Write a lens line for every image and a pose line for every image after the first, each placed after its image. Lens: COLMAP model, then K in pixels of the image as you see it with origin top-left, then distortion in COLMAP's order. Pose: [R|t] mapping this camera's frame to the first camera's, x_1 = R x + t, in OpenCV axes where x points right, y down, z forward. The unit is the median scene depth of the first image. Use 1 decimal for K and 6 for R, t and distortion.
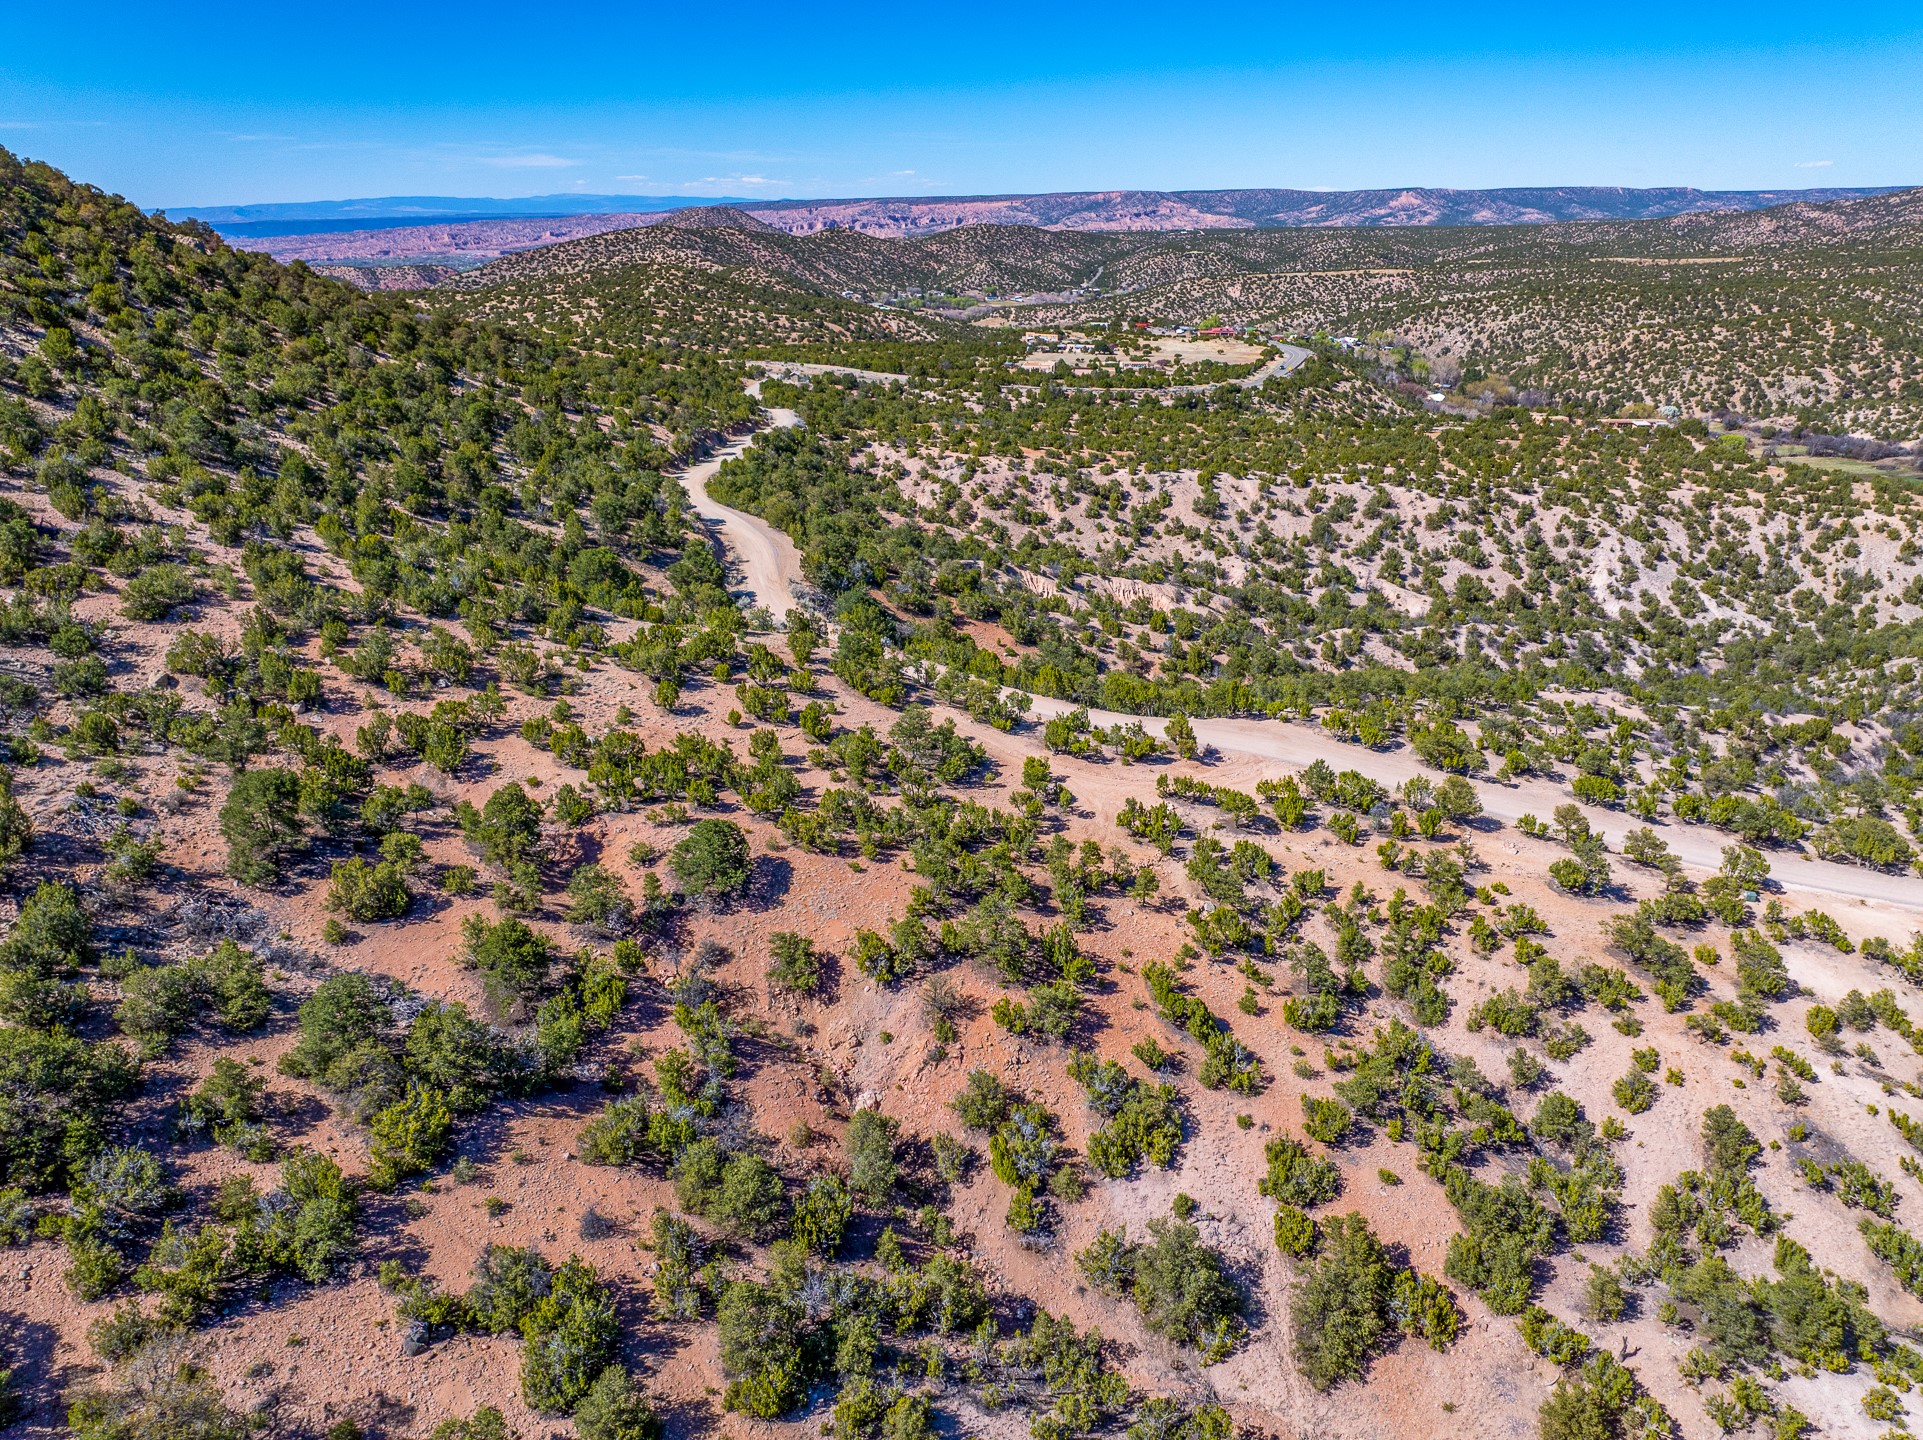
lens RADIAL K [[1382.5, 0, 961.5], [0, 1382.5, 720.0], [0, 0, 1]] dist [-0.035719, 0.006653]
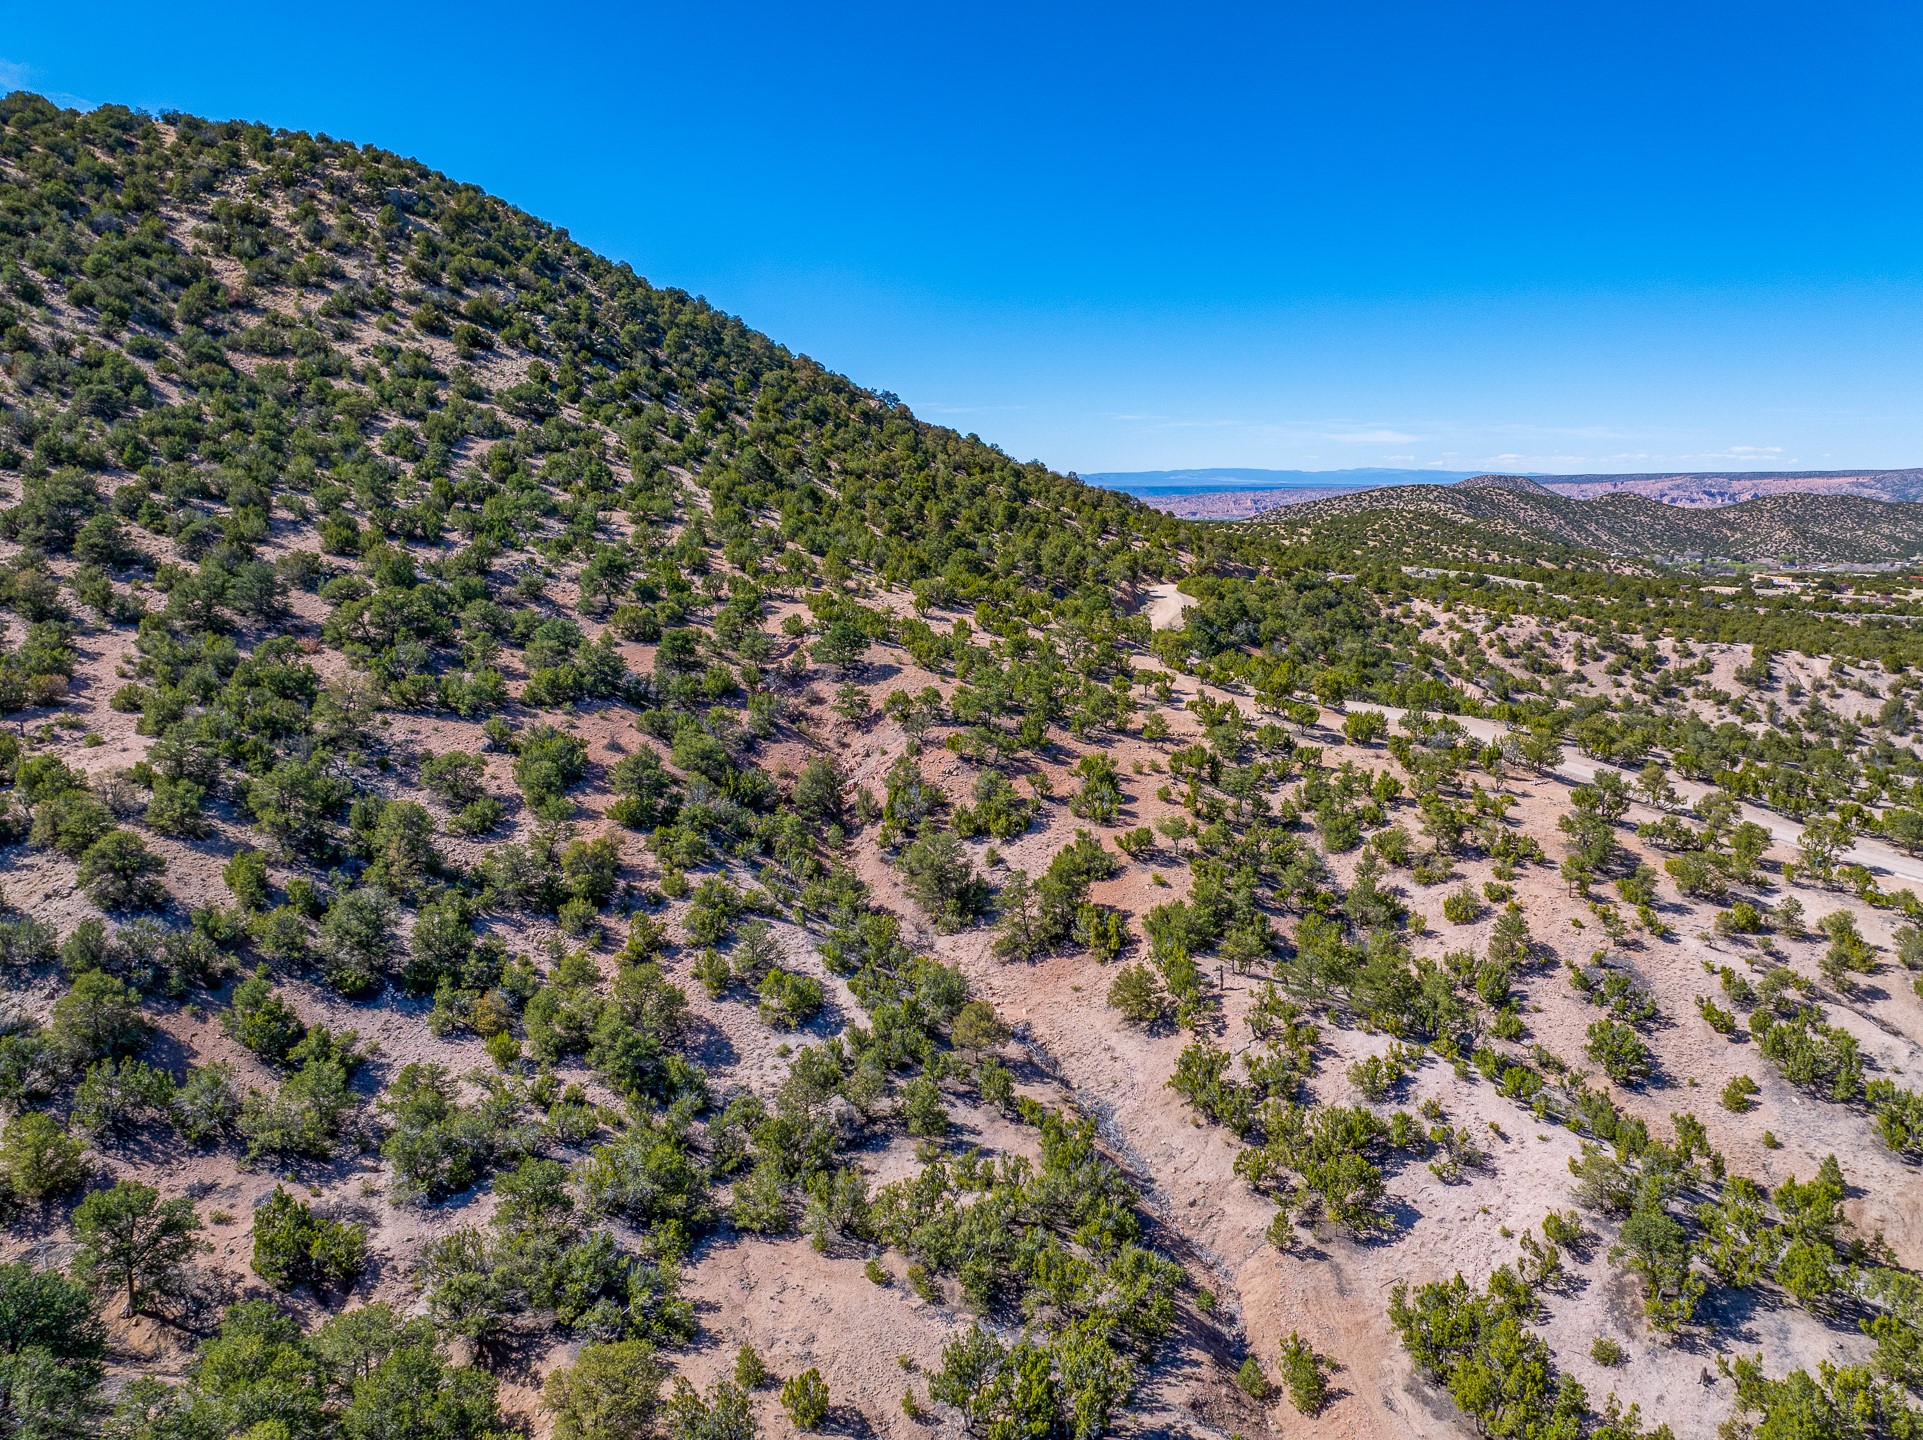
lens RADIAL K [[1382.5, 0, 961.5], [0, 1382.5, 720.0], [0, 0, 1]] dist [-0.035719, 0.006653]
pose [[0.845065, 0.095508, -0.526063, 0.216218], [-0.194557, 0.971393, -0.136177, 0.106833], [0.498008, 0.217428, 0.839472, -0.046342]]
